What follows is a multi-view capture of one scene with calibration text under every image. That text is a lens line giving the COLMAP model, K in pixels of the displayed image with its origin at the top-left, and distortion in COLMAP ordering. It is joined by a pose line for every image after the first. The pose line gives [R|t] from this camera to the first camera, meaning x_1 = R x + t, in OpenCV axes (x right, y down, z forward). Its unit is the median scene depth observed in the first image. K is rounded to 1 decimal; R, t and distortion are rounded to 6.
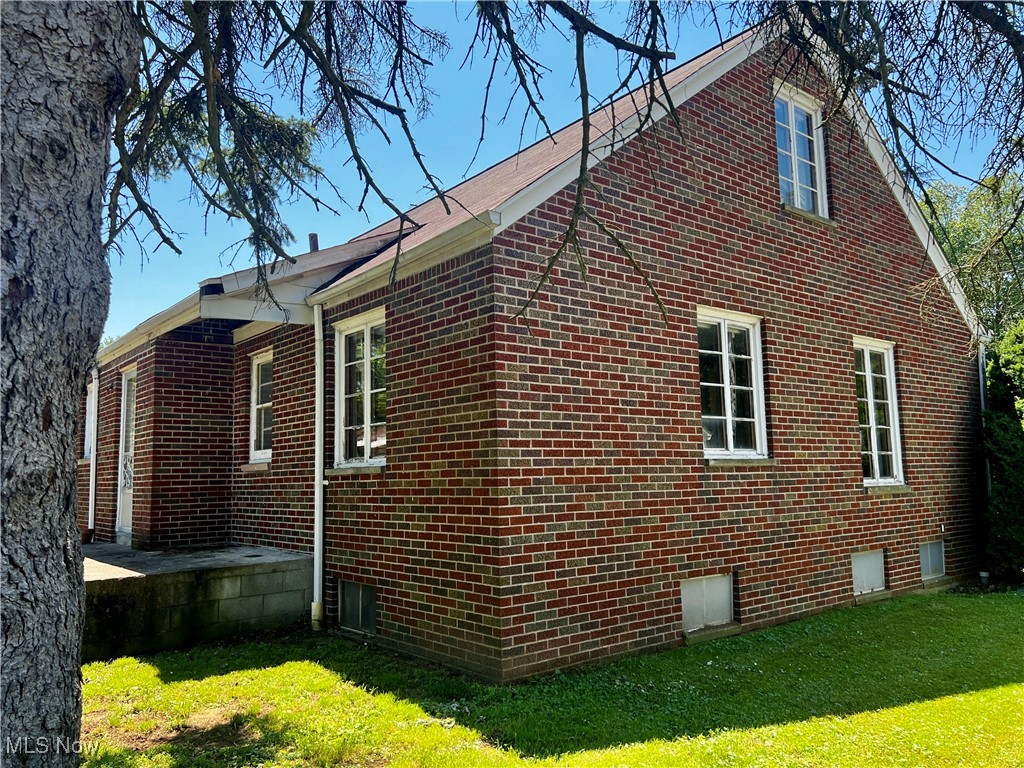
lens RADIAL K [[765.9, 0, 515.0], [0, 765.9, 380.1], [0, 0, 1]] dist [-0.007072, -0.008985]
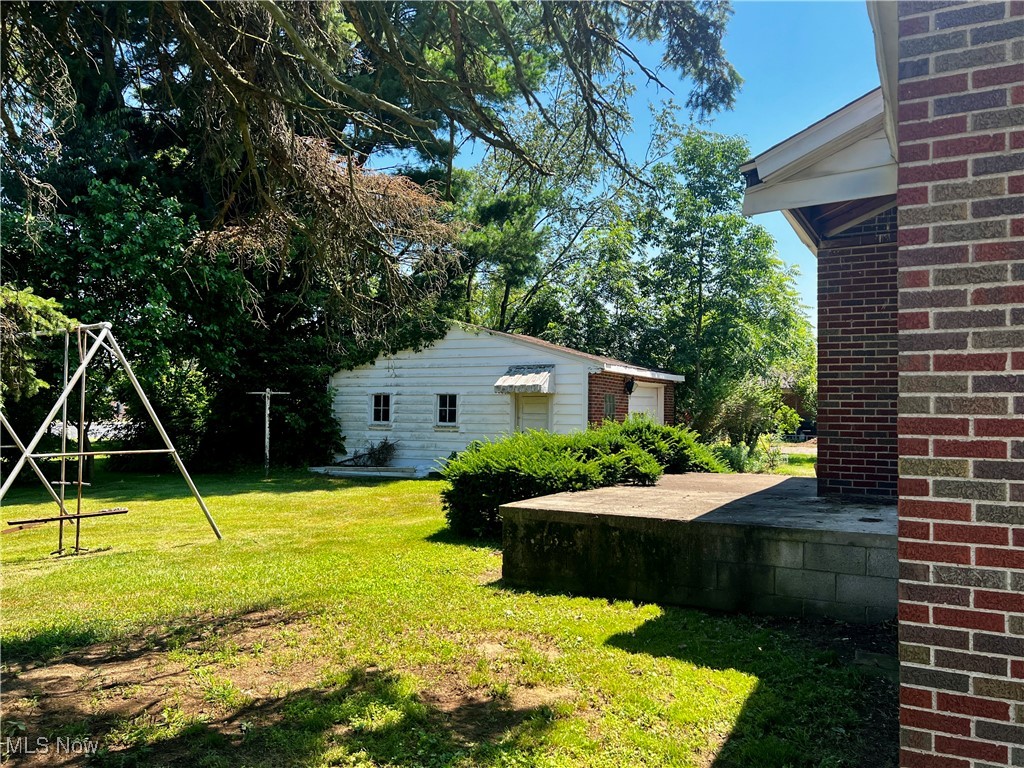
lens RADIAL K [[765.9, 0, 514.7], [0, 765.9, 391.6], [0, 0, 1]] dist [-0.007072, -0.008985]
pose [[0.372124, 0.005922, -0.928164, 0.194281], [0.094396, 0.994553, 0.044191, 0.033978], [0.923370, -0.104059, 0.369539, 0.362086]]
